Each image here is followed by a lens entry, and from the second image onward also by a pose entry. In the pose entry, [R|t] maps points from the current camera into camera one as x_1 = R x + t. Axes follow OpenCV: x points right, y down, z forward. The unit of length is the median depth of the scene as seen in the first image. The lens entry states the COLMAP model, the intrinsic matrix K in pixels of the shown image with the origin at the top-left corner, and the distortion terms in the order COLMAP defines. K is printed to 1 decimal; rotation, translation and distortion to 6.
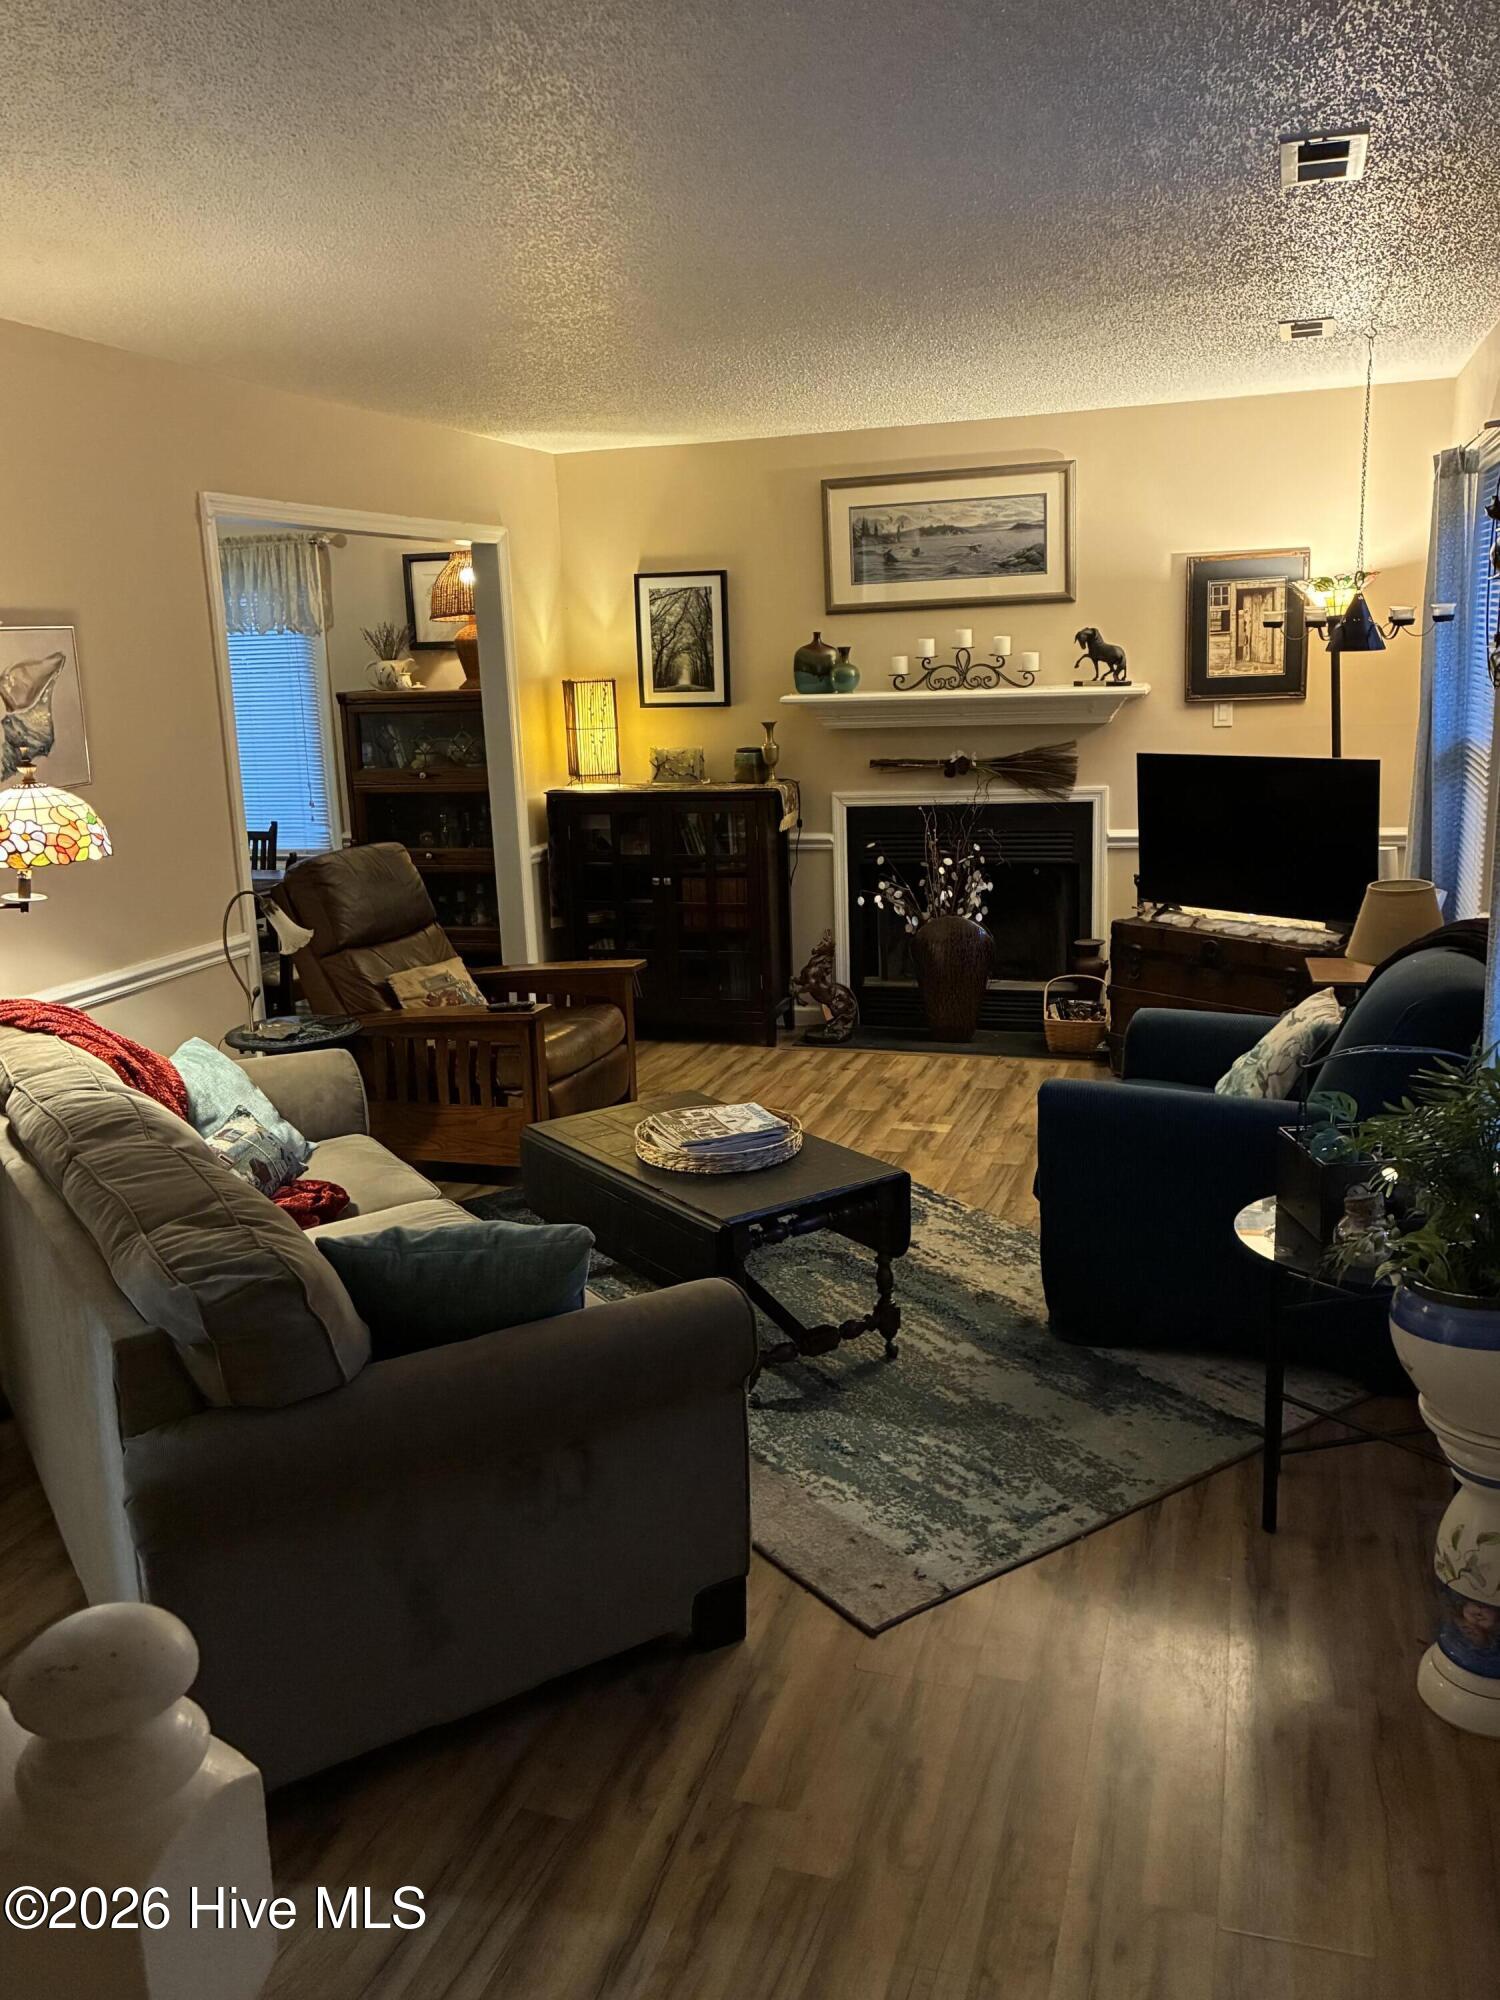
lens RADIAL K [[1589.5, 0, 750.1], [0, 1589.5, 996.9], [0, 0, 1]] dist [-0.000802, -0.000070]
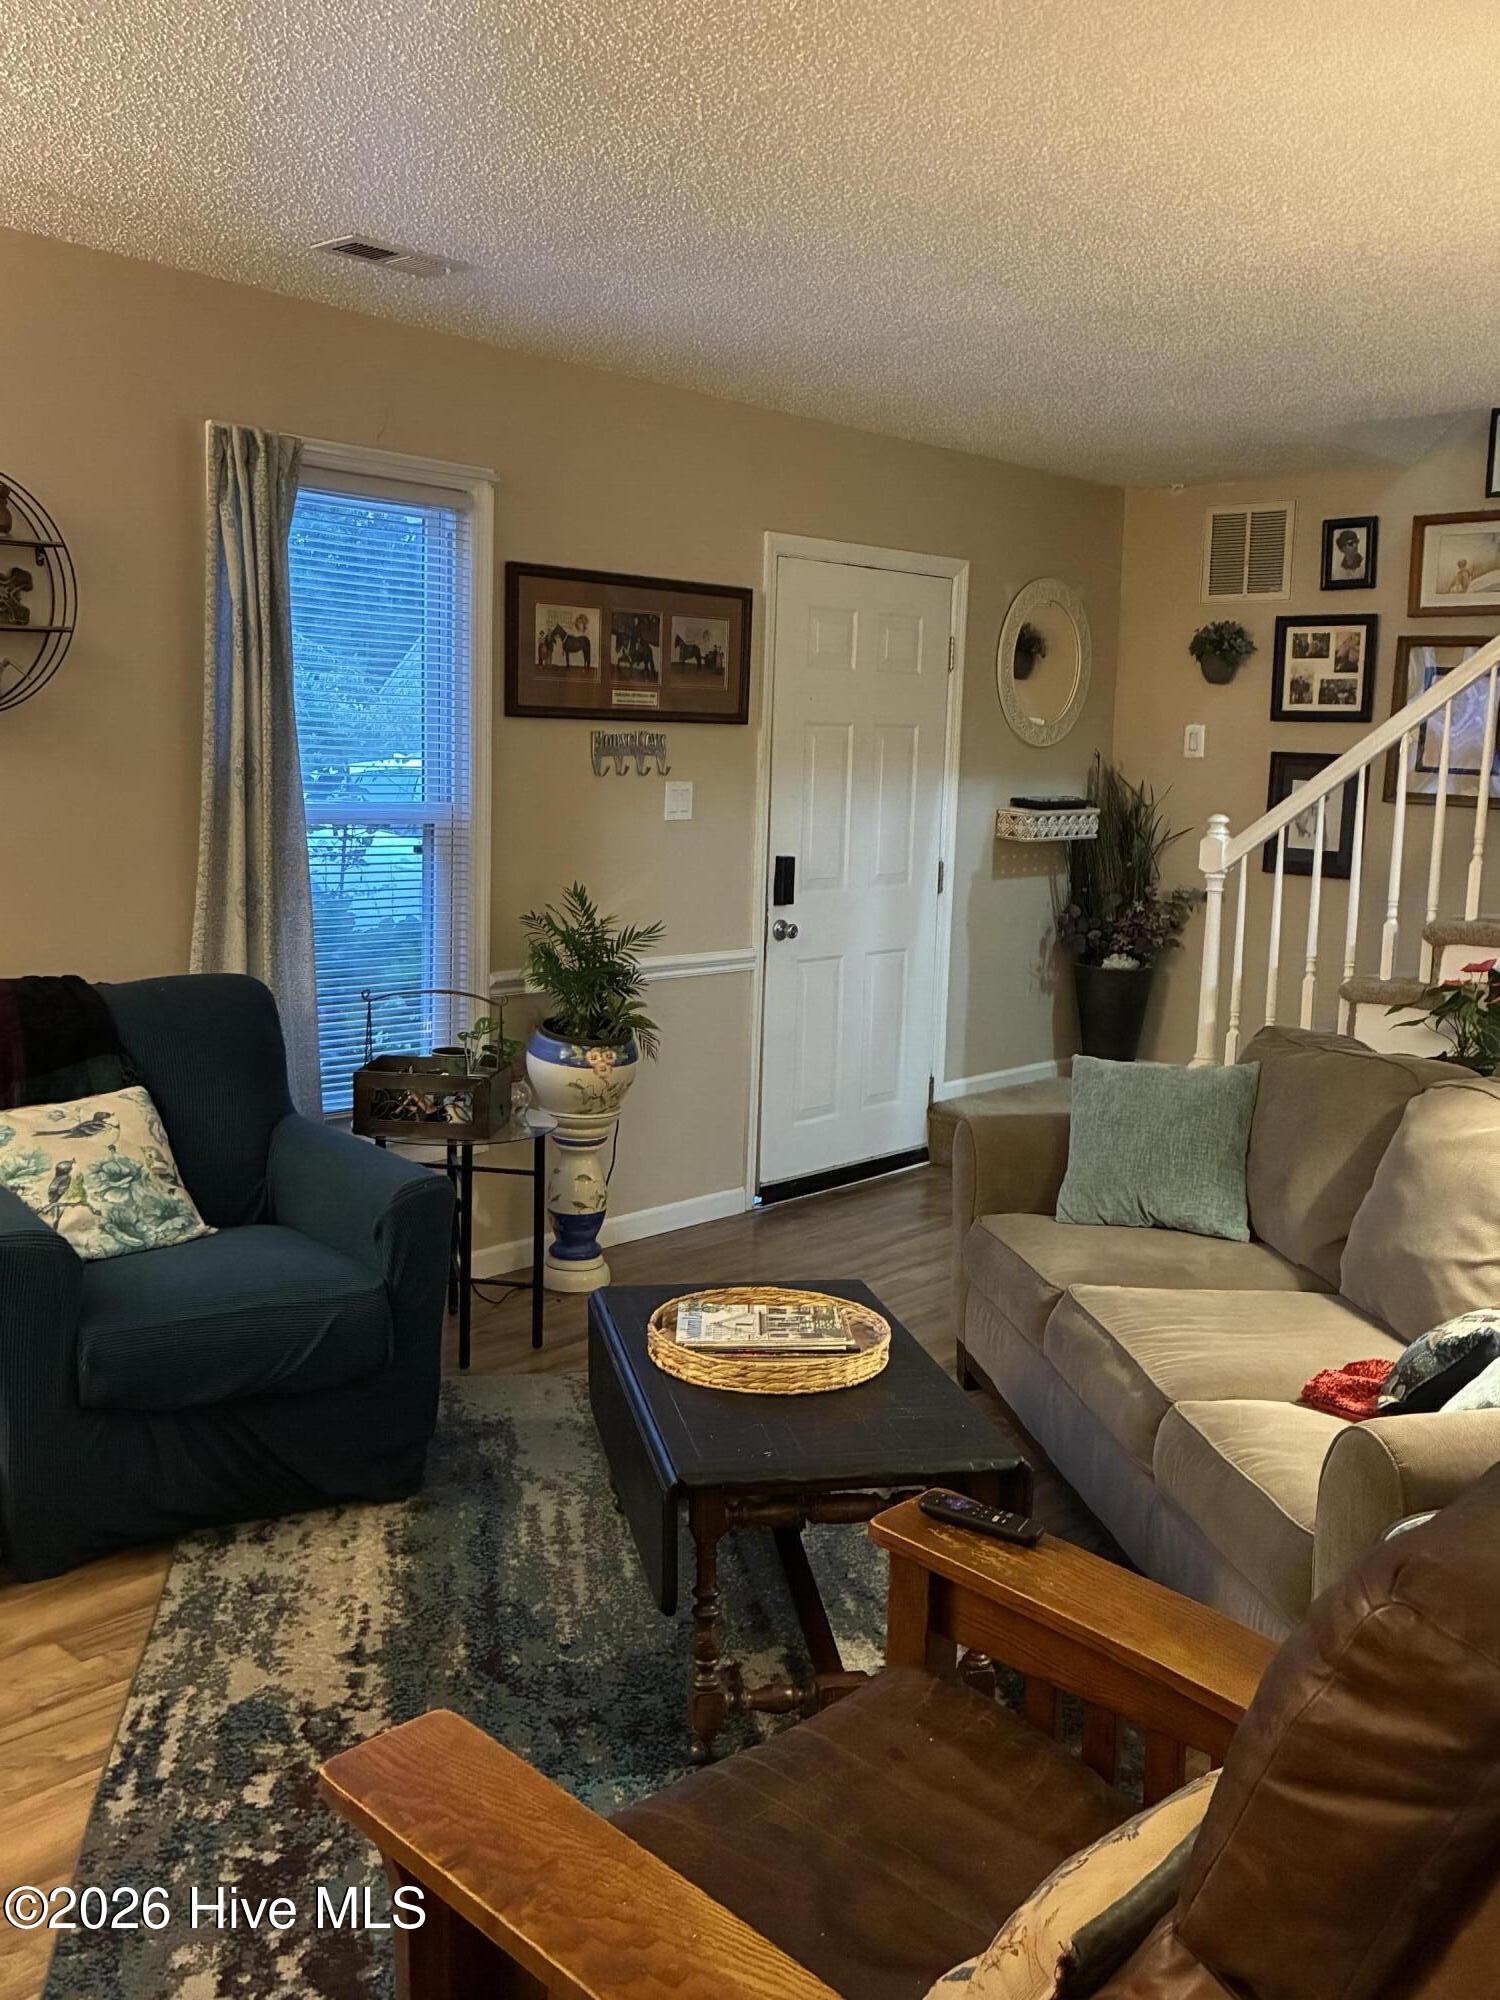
lens RADIAL K [[1865.3, 0, 750.8], [0, 1865.3, 999.6], [0, 0, 1]] dist [-0.000621, 0.000000]
pose [[-0.916473, -0.049388, 0.397036, -0.313826], [0.085863, 0.944952, 0.315742, -0.295608], [-0.390774, 0.323460, -0.861783, 1.577326]]
